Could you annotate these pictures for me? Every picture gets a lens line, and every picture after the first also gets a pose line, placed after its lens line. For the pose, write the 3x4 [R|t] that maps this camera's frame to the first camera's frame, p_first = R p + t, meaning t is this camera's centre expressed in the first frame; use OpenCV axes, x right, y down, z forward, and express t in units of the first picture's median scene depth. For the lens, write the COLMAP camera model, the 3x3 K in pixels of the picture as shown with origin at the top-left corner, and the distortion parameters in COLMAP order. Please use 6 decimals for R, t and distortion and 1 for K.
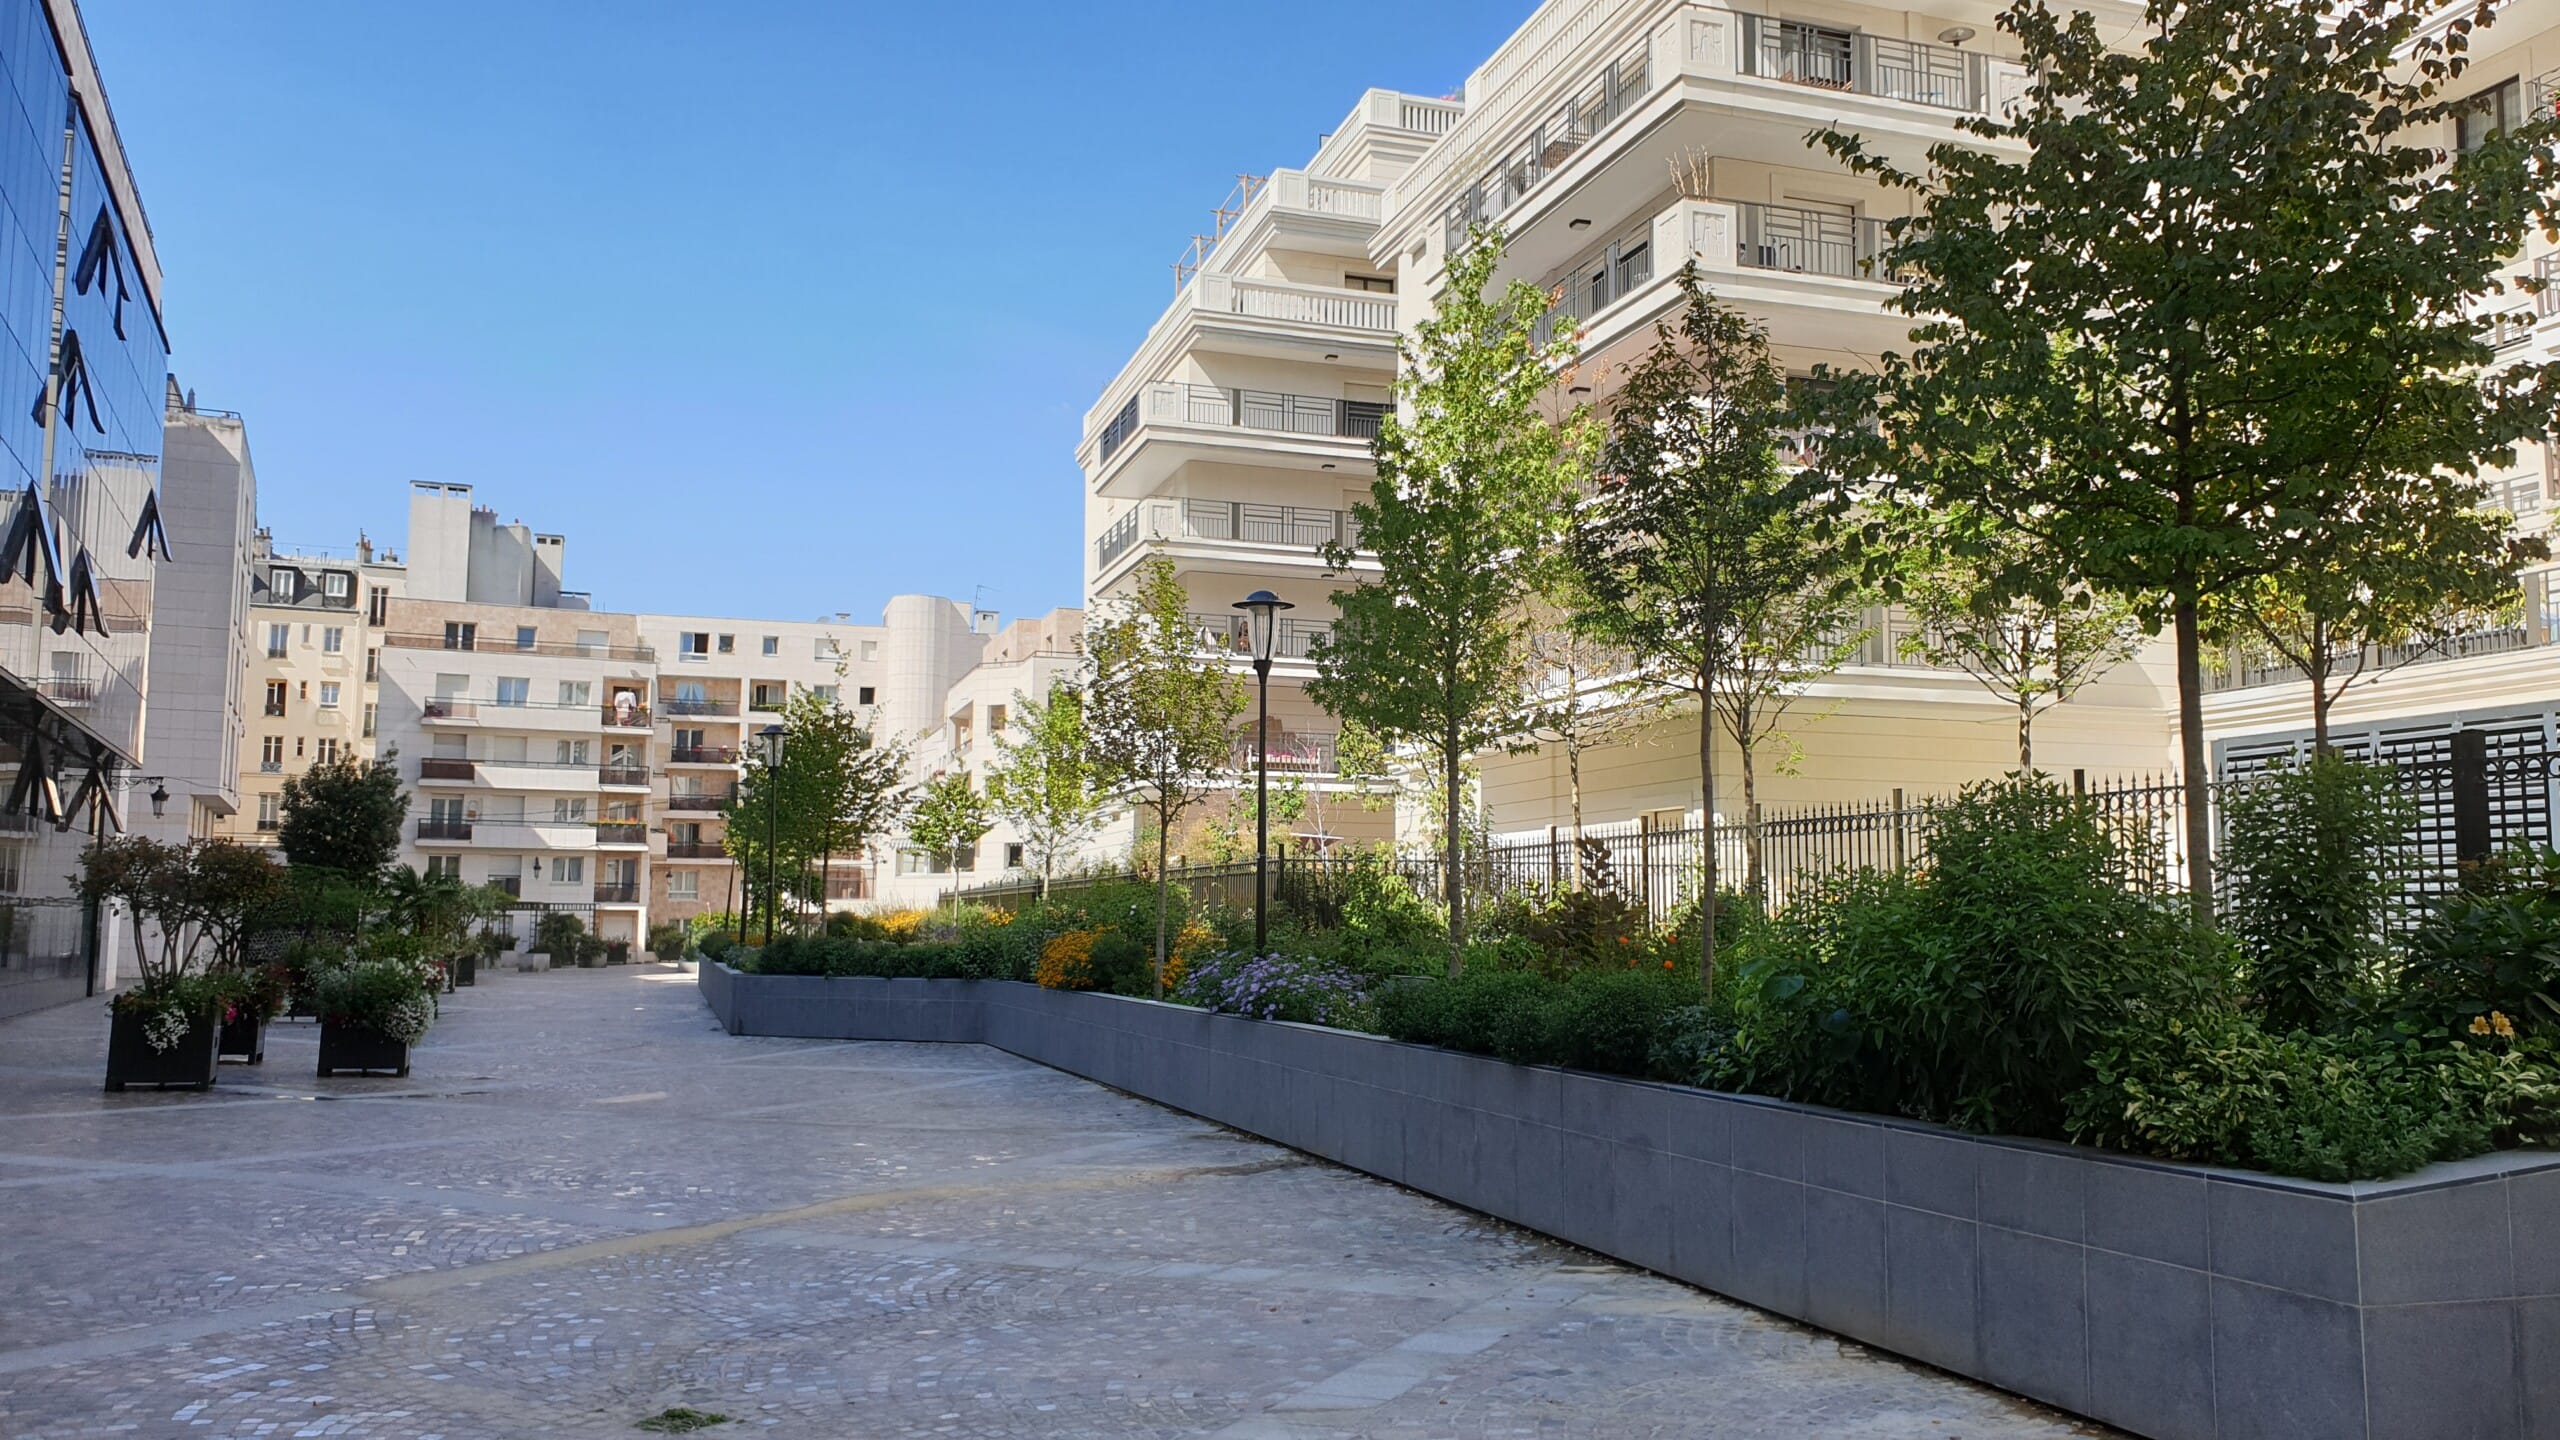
lens RADIAL K [[2056.0, 0, 1280.0], [0, 2056.0, 720.0], [0, 0, 1]] dist [0.000673, 0.053886]
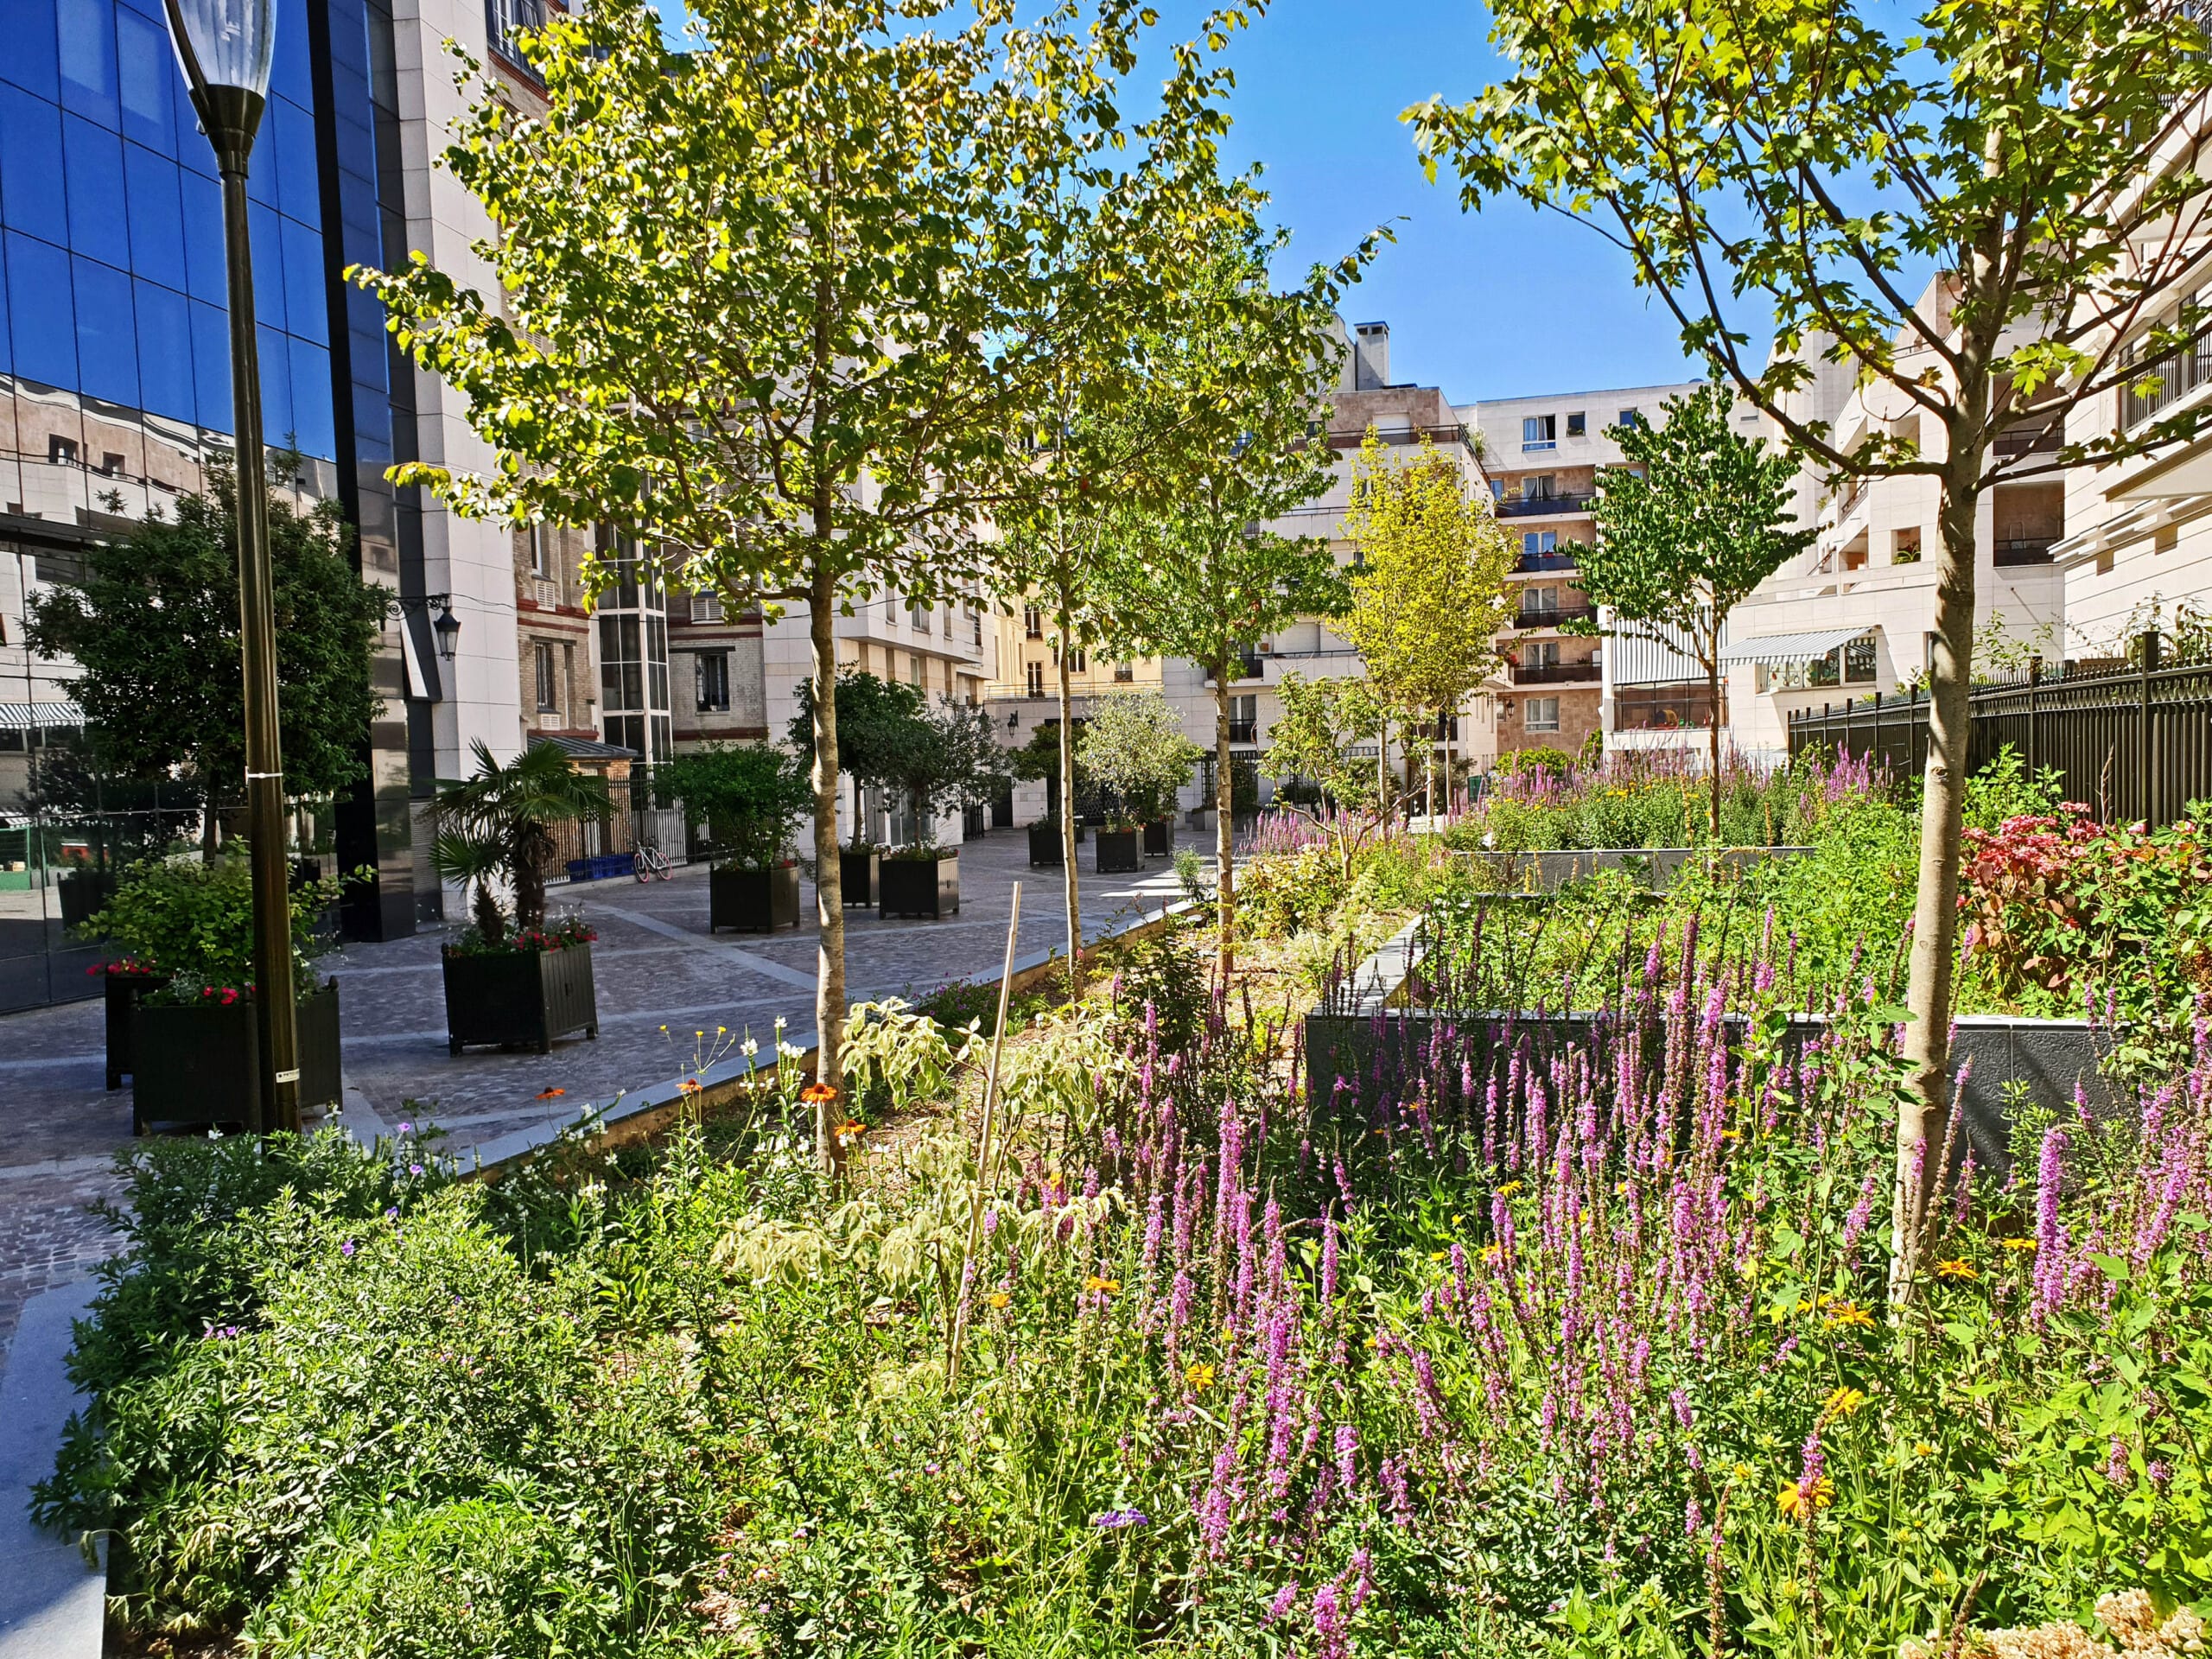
lens RADIAL K [[1777.3, 0, 1100.2], [0, 1777.3, 827.8], [0, 0, 1]] dist [0.030361, 0.000059]
pose [[0.834828, -0.011687, -0.550387, -0.041189], [0.092181, 0.988627, 0.118828, 0.025102], [0.542738, -0.149936, 0.826411, 0.330392]]
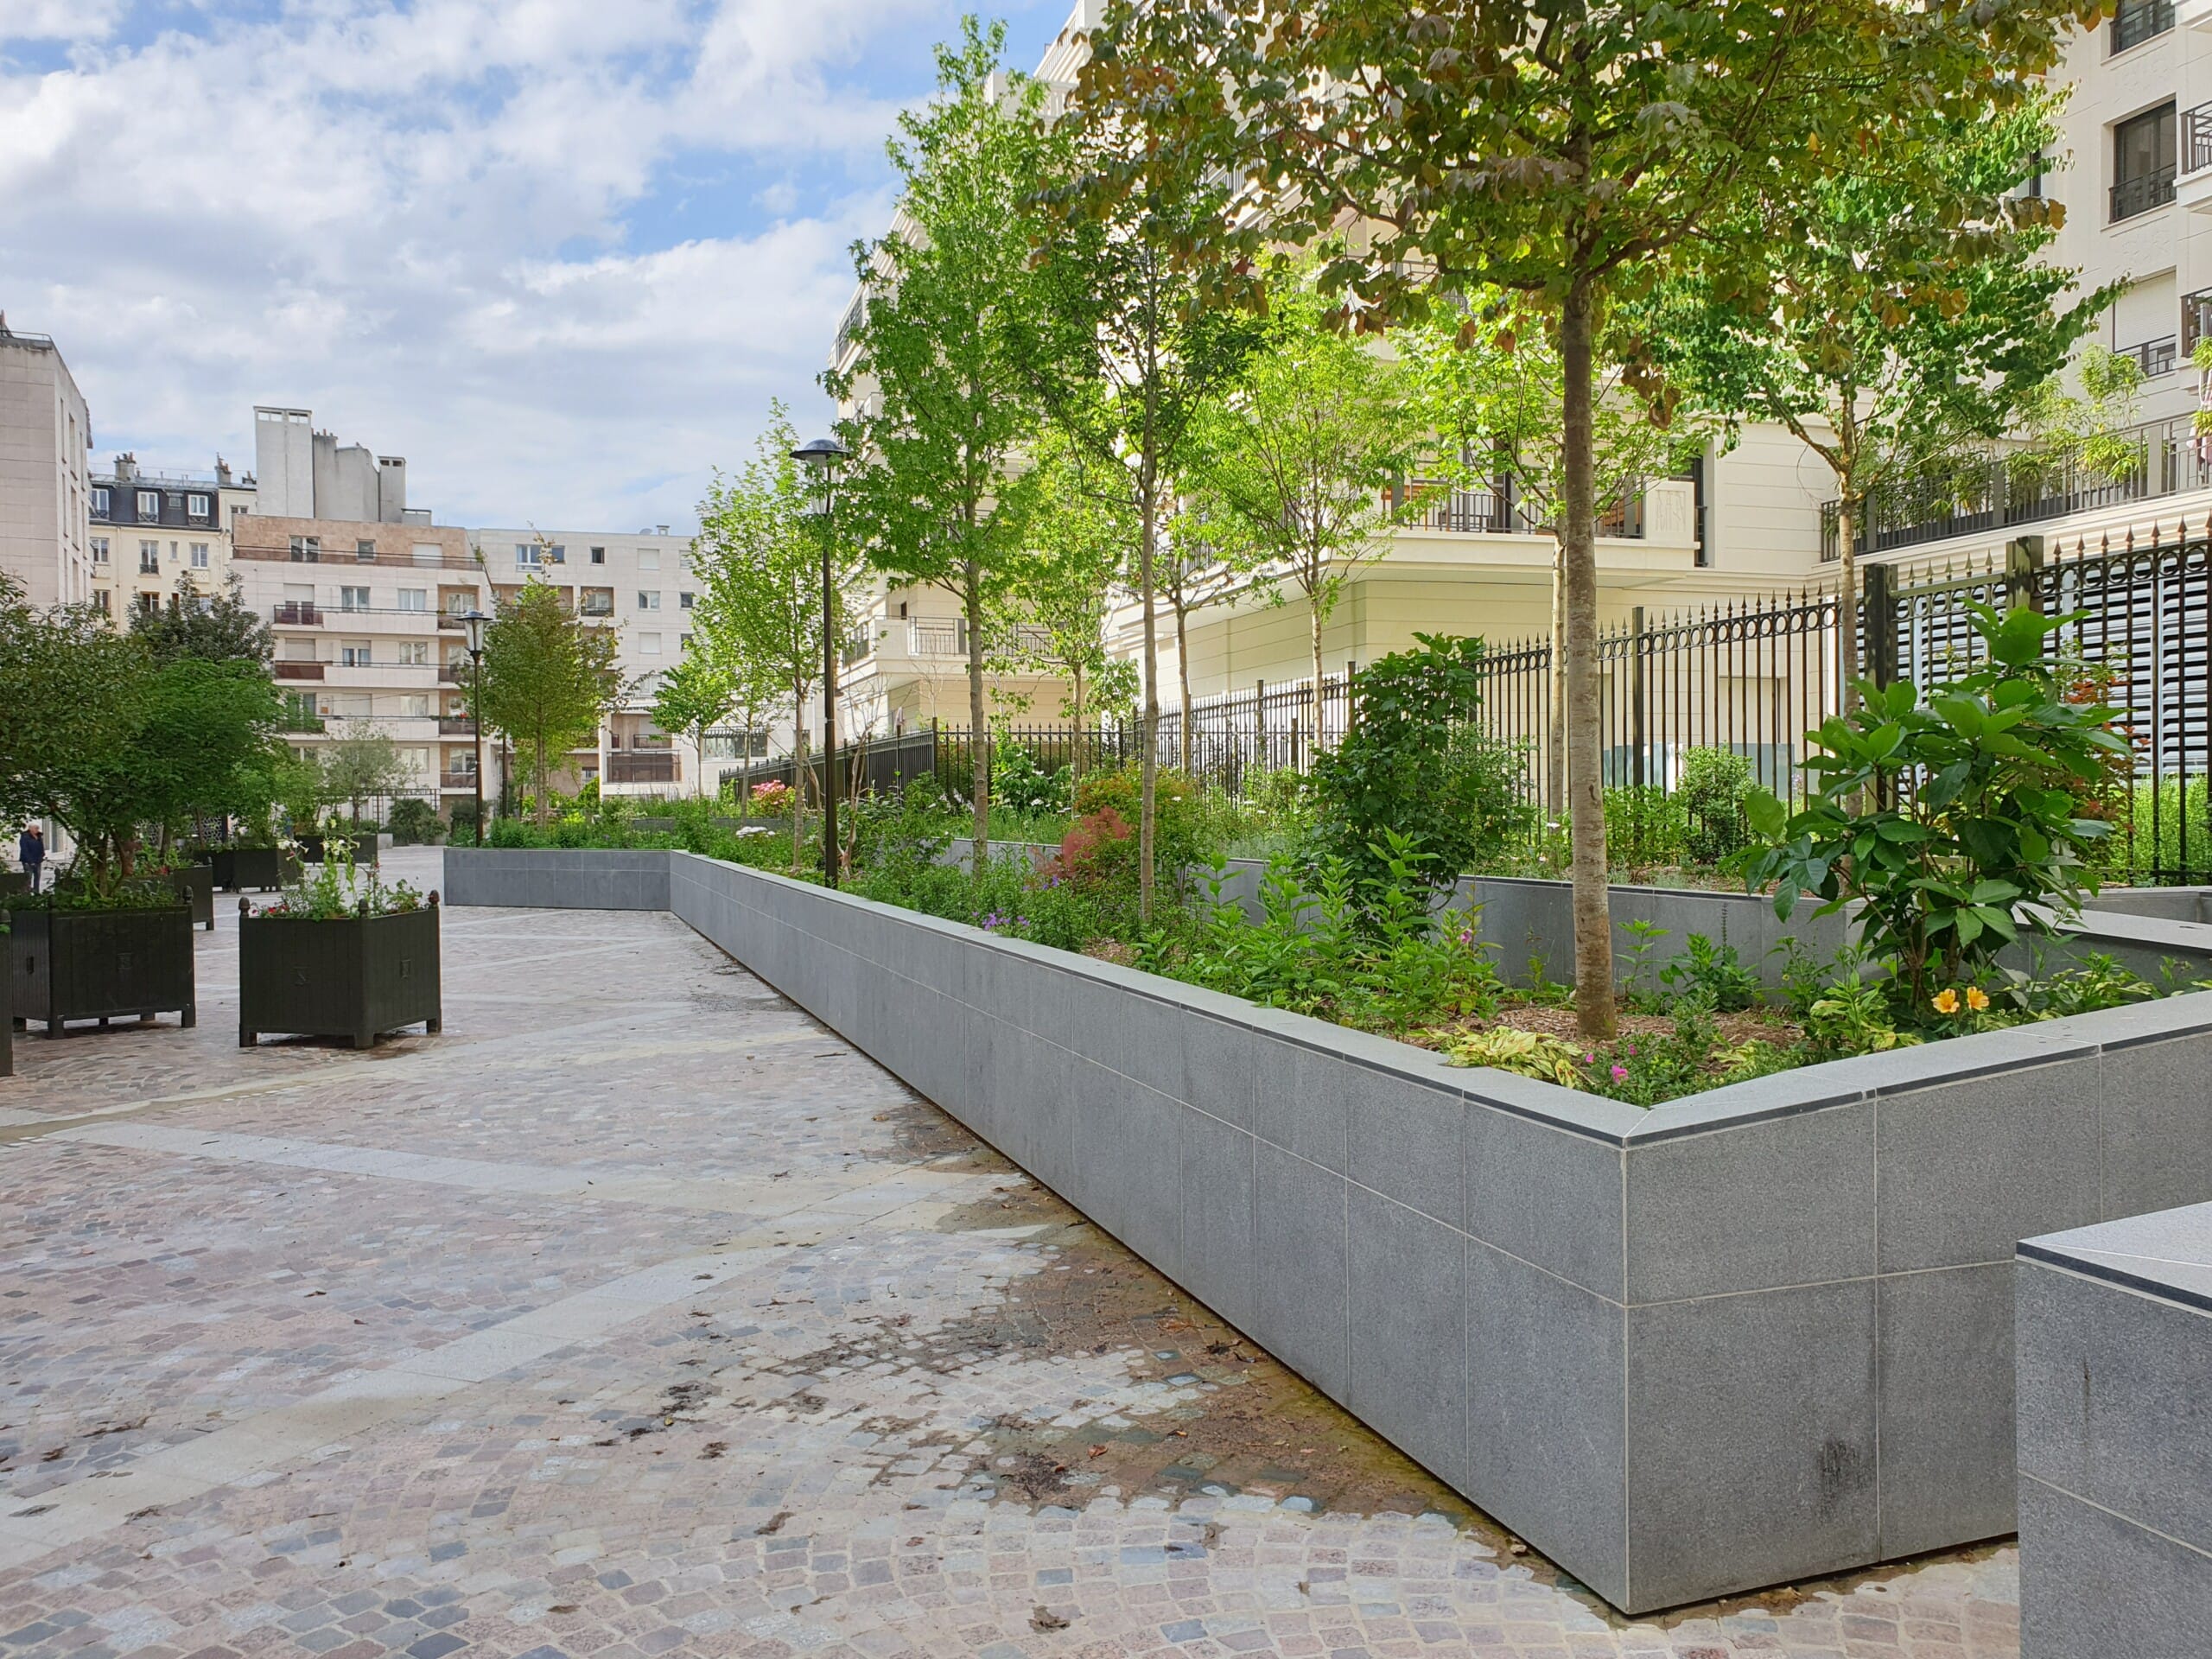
lens RADIAL K [[1777.3, 0, 1100.2], [0, 1777.3, 827.8], [0, 0, 1]] dist [0.030361, 0.000059]
pose [[0.999858, -0.016512, 0.003311, 0.022238], [0.016023, 0.993261, 0.114789, 0.004325], [-0.005184, -0.114720, 0.993384, 0.028921]]
